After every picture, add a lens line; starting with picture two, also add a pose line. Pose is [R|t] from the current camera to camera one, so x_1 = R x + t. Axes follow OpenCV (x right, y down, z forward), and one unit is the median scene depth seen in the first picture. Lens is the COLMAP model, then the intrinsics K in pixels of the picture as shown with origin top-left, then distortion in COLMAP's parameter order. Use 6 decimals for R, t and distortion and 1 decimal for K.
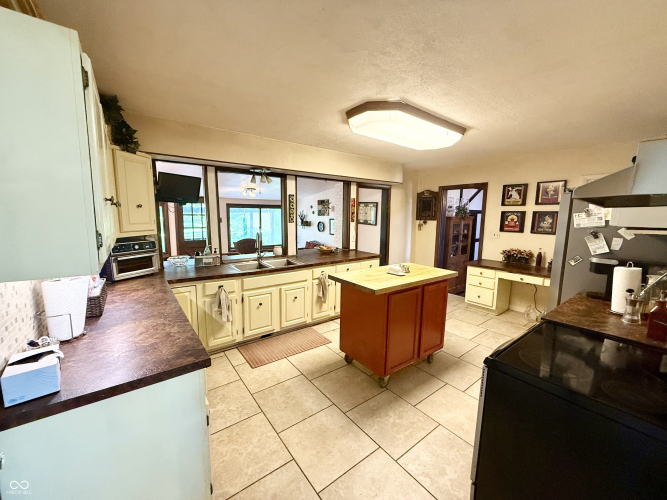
lens RADIAL K [[264.9, 0, 331.9], [0, 264.9, 249.9], [0, 0, 1]] dist [0.000678, 0.000096]
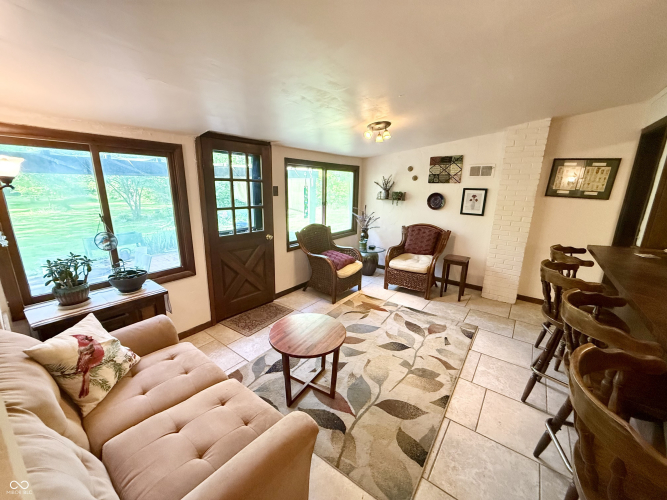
lens RADIAL K [[264.9, 0, 331.9], [0, 264.9, 249.9], [0, 0, 1]] dist [0.000678, 0.000096]
pose [[0.962273, -0.061415, 0.265062, -0.929998], [0.031965, 0.992963, 0.114027, -0.109843], [-0.270200, -0.101252, 0.957465, 0.953560]]
